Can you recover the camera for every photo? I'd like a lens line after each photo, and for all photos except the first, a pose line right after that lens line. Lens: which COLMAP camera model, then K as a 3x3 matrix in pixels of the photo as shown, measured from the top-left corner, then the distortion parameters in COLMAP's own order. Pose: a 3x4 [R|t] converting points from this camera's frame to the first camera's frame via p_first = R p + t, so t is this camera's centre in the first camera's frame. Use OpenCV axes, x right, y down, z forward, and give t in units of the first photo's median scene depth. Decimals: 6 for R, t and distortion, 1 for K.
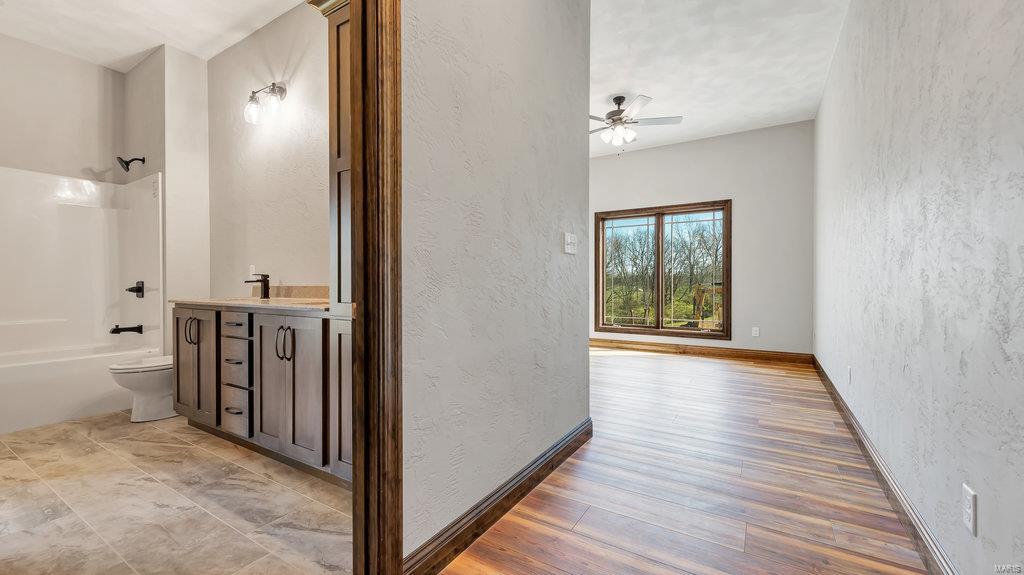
lens RADIAL K [[408.6, 0, 506.8], [0, 408.6, 286.9], [0, 0, 1]] dist [0.004054, 0.000997]
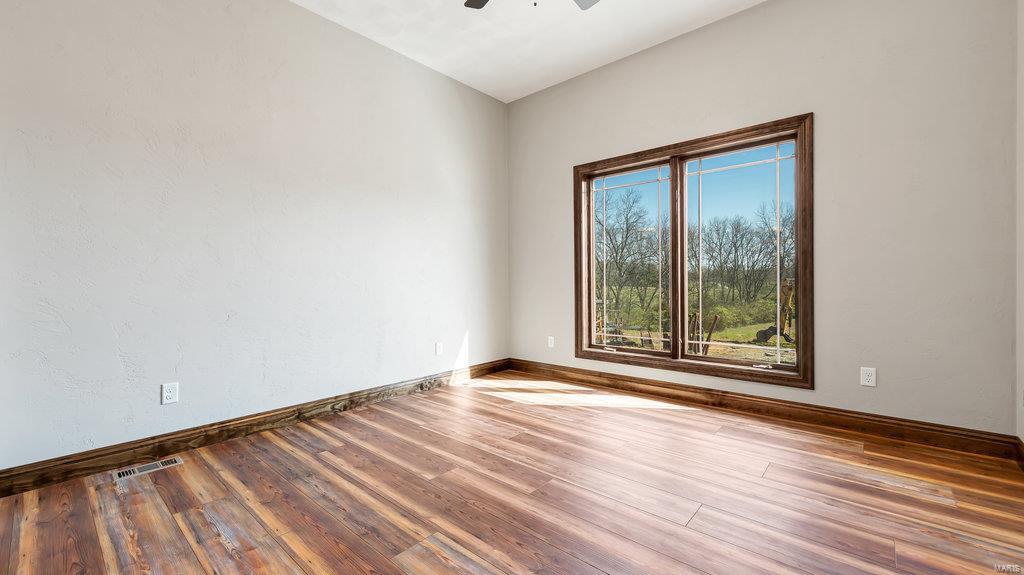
lens RADIAL K [[408.6, 0, 509.7], [0, 408.6, 284.0], [0, 0, 1]] dist [0.004054, 0.000997]
pose [[0.986290, -0.006494, -0.164891, 0.162373], [0.006629, 0.999978, 0.000264, -0.002652], [0.164886, -0.001353, 0.986312, 0.271613]]
